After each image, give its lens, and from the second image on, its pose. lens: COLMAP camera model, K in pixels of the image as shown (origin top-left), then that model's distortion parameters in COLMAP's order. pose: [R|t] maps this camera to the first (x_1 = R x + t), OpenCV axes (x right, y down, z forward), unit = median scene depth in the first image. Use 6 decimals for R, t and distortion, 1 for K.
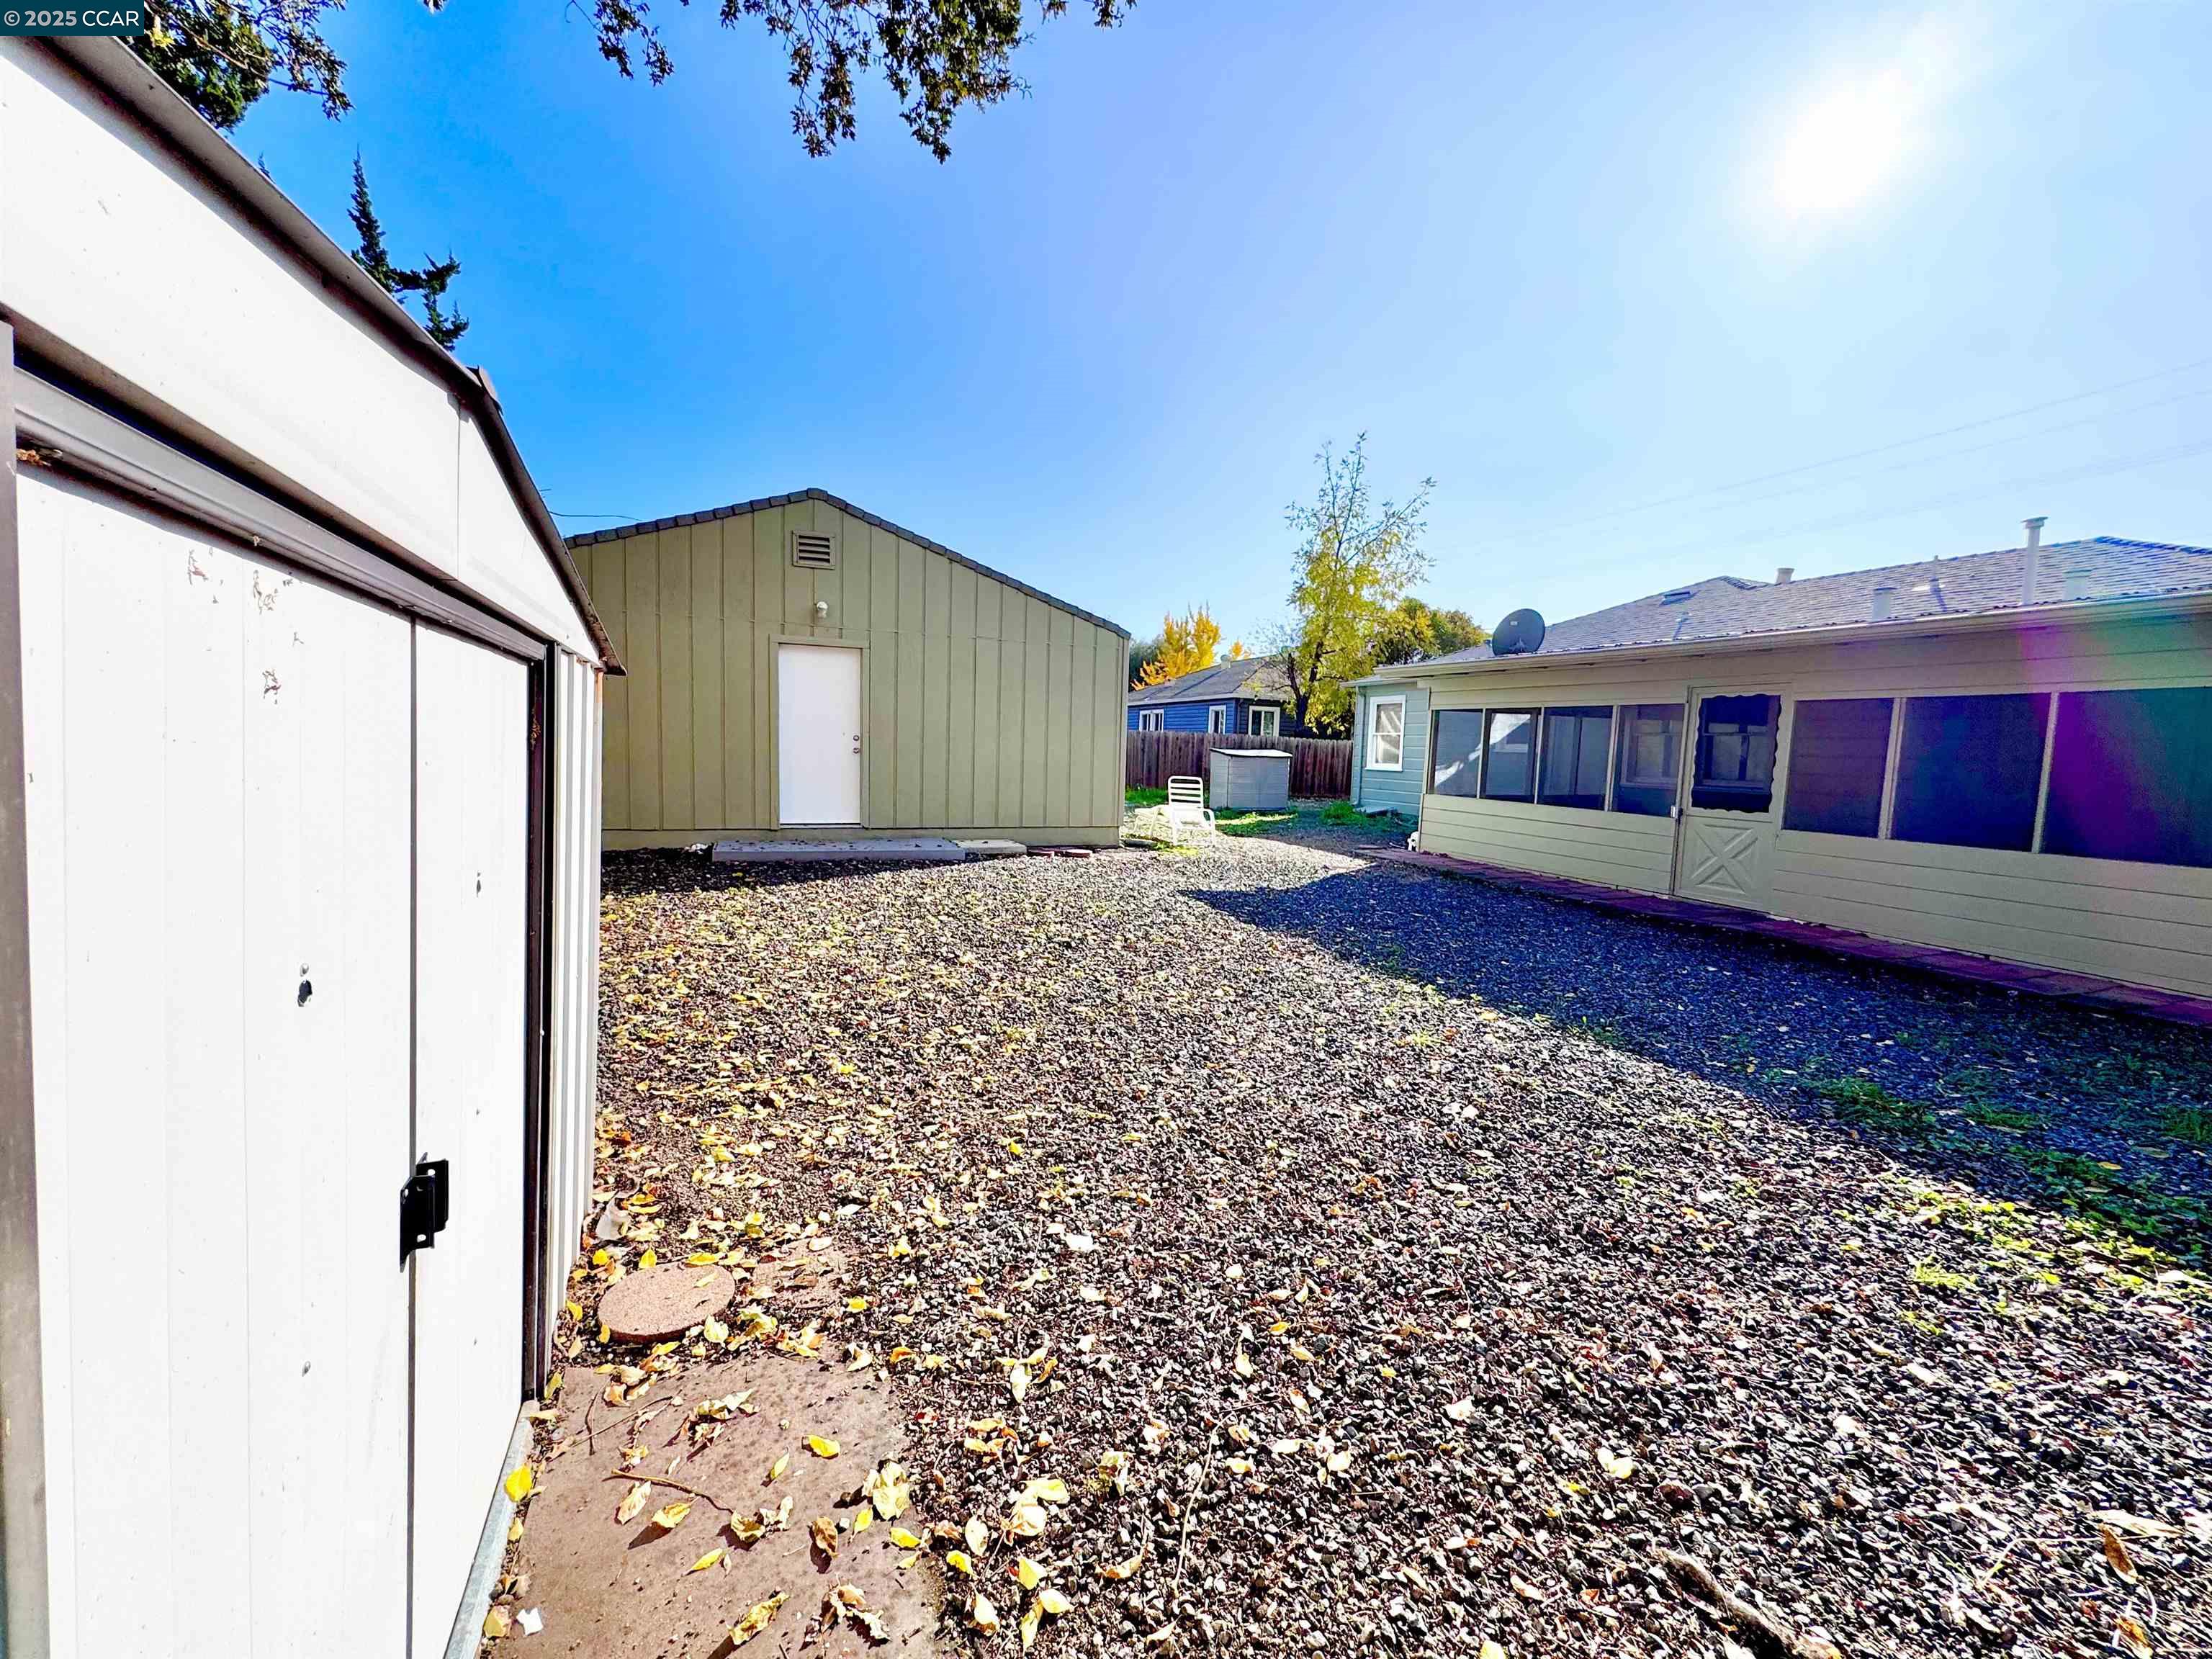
lens RADIAL K [[882.2, 0, 1105.4], [0, 882.2, 824.0], [0, 0, 1]] dist [-0.003290, -0.000285]
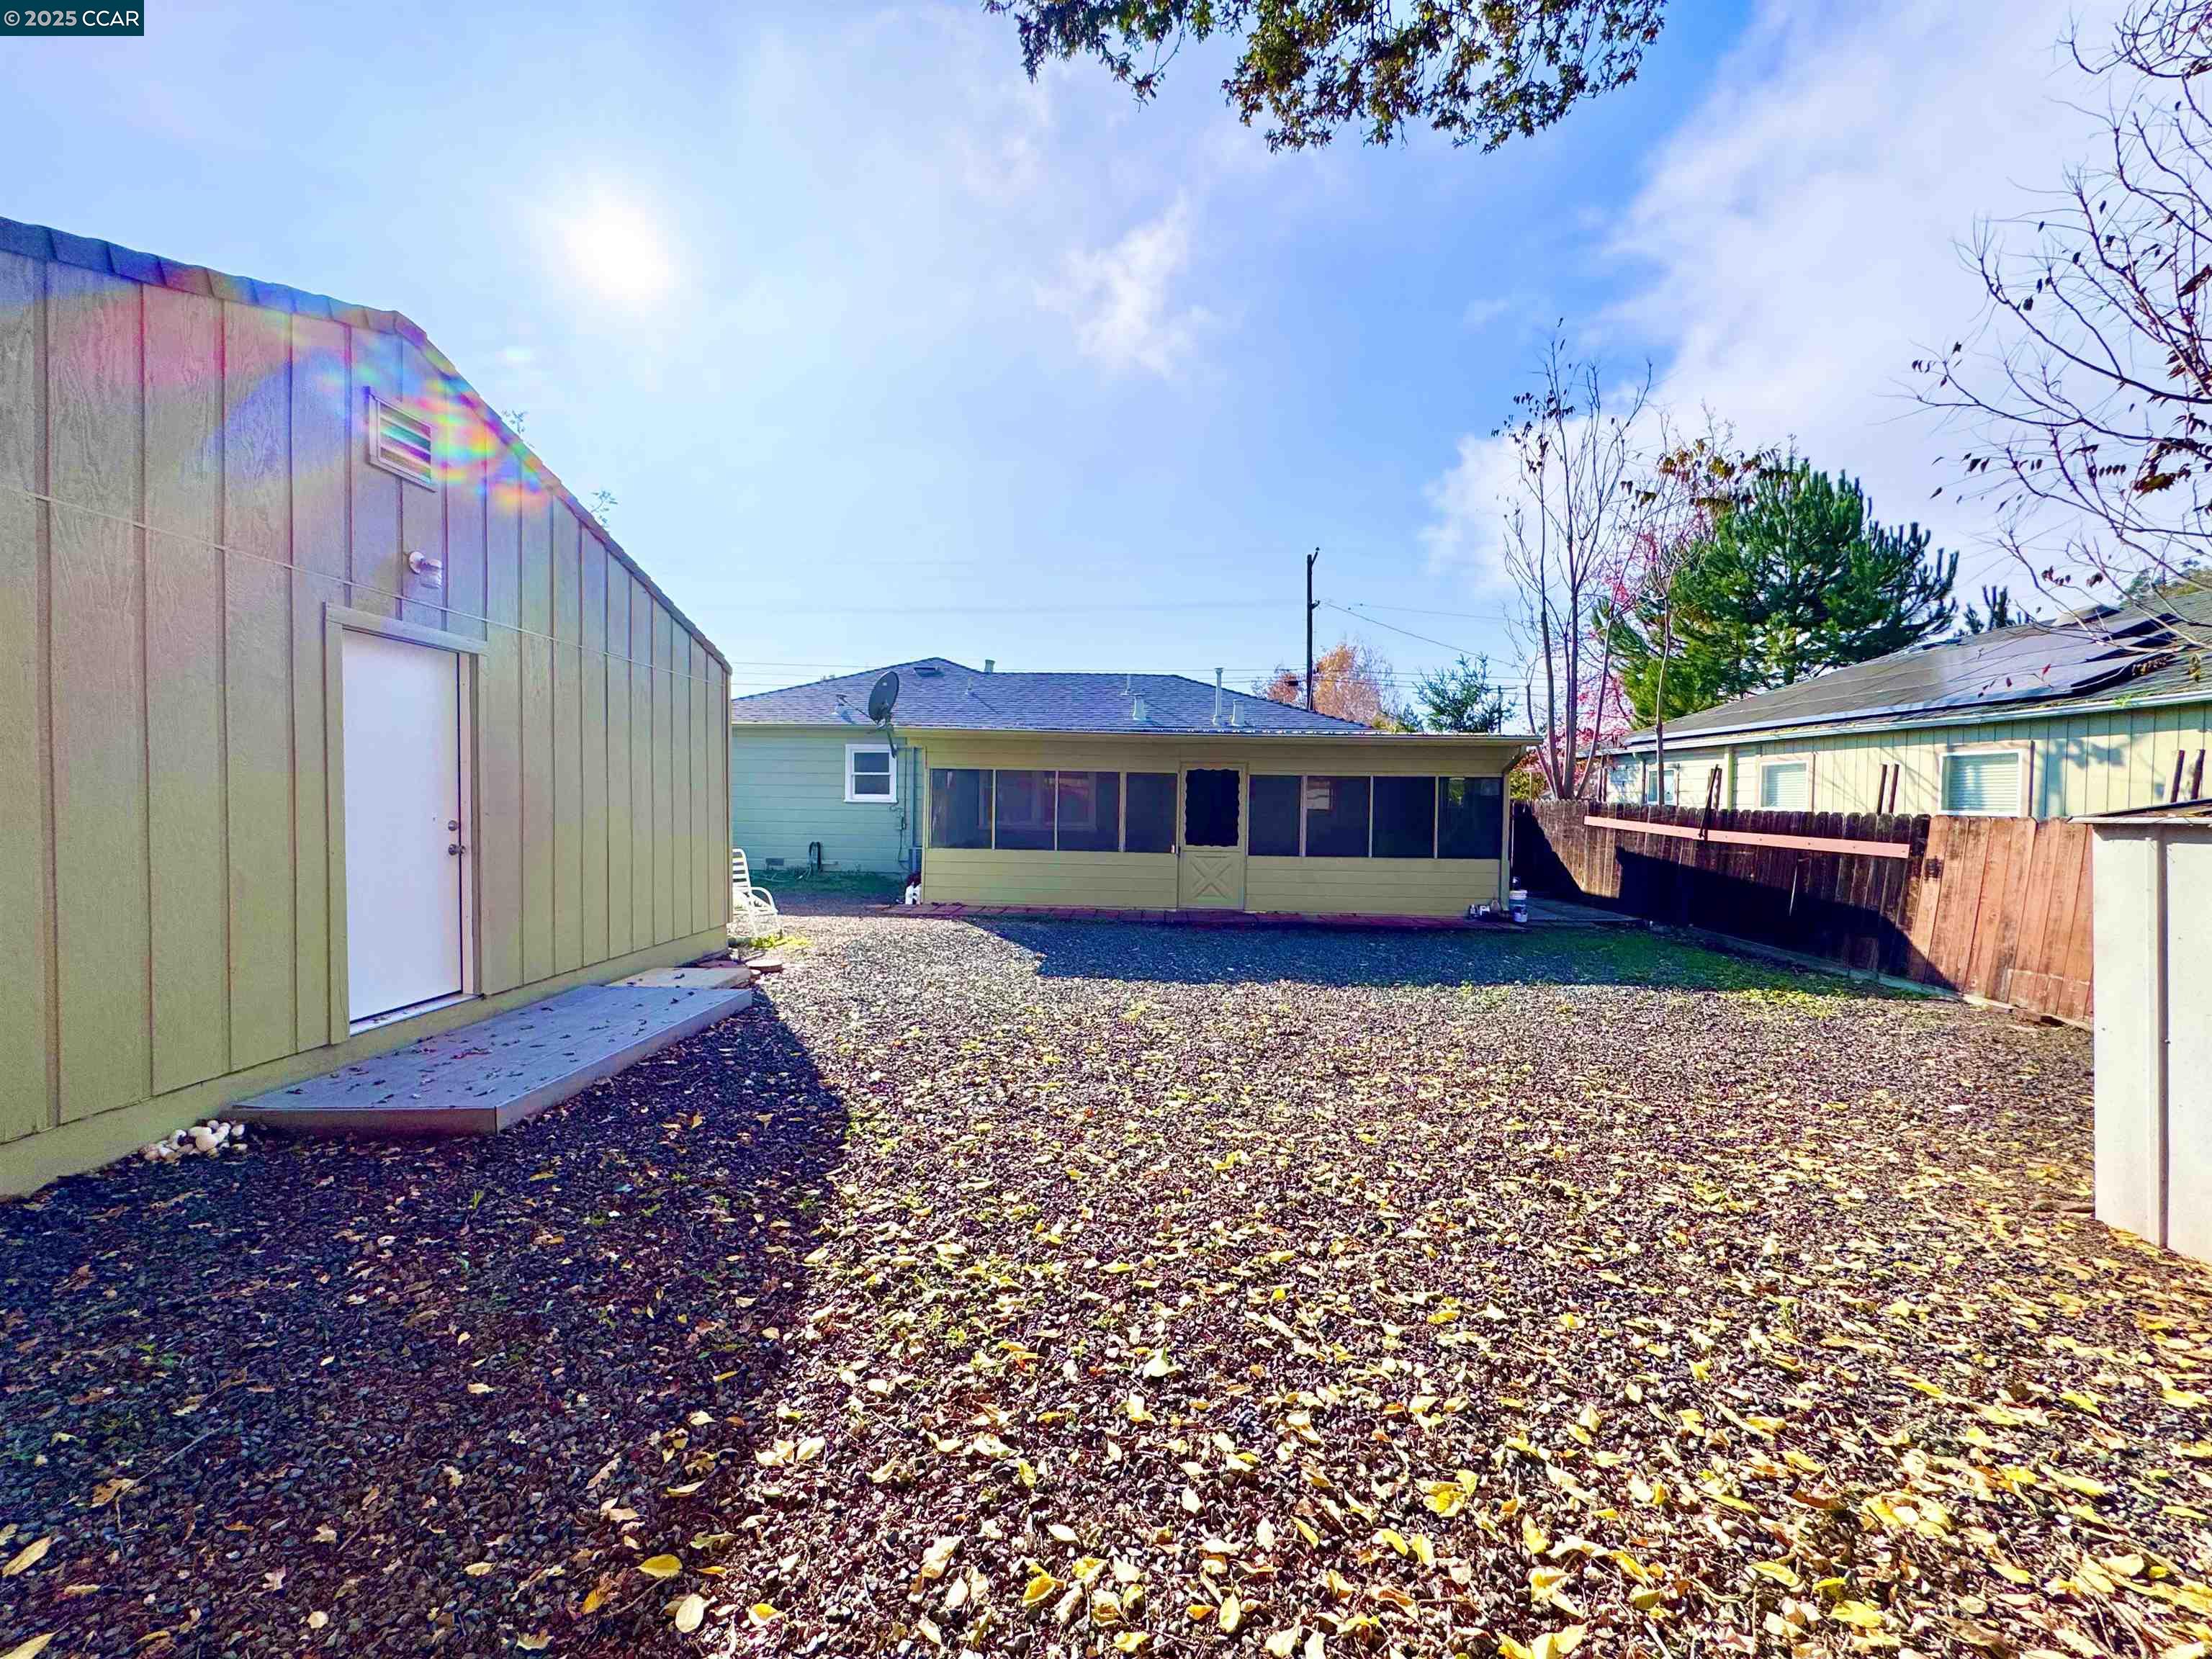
lens RADIAL K [[882.2, 0, 1107.7], [0, 882.2, 820.9], [0, 0, 1]] dist [-0.003290, -0.000285]
pose [[0.404065, -0.047020, 0.913521, -0.699233], [0.081204, 0.996579, 0.015377, -0.090608], [-0.911119, 0.067968, 0.406500, 0.526399]]
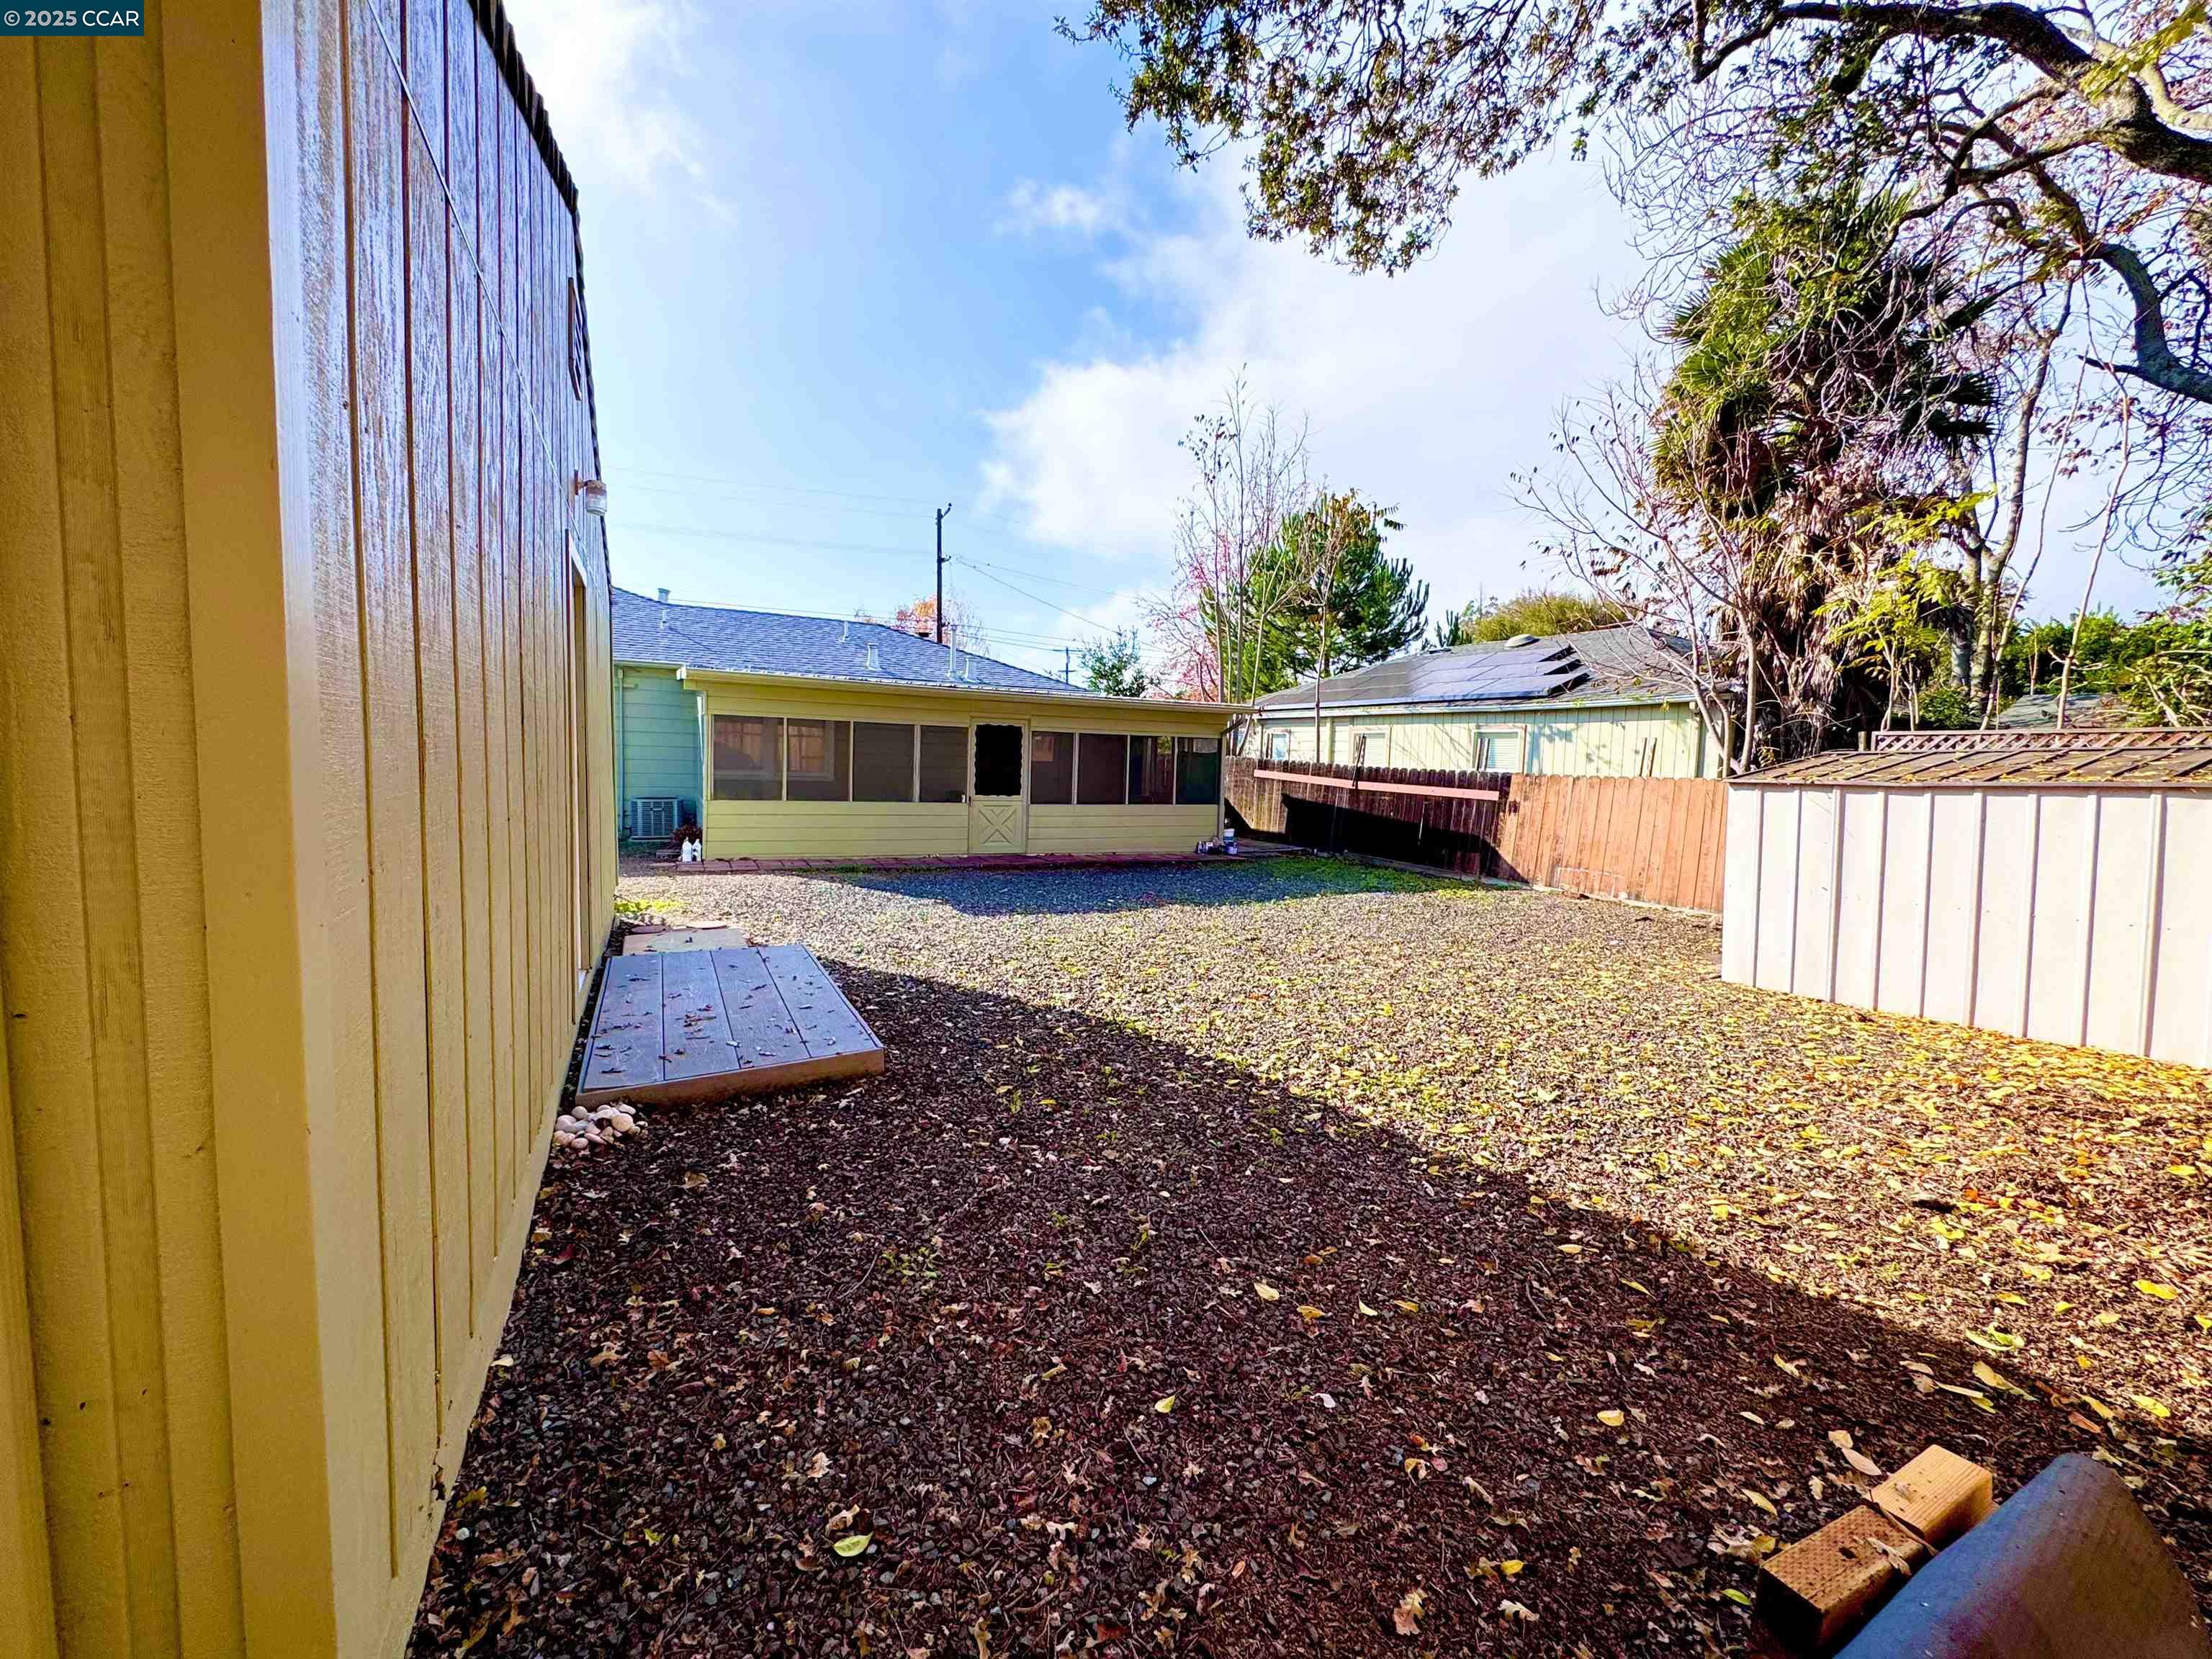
lens RADIAL K [[882.2, 0, 1110.1], [0, 882.2, 817.7], [0, 0, 1]] dist [-0.003290, -0.000285]
pose [[-0.088098, -0.101120, 0.990966, -0.885911], [0.056190, 0.992745, 0.106297, -0.129613], [-0.994526, 0.065047, -0.081777, 0.891905]]
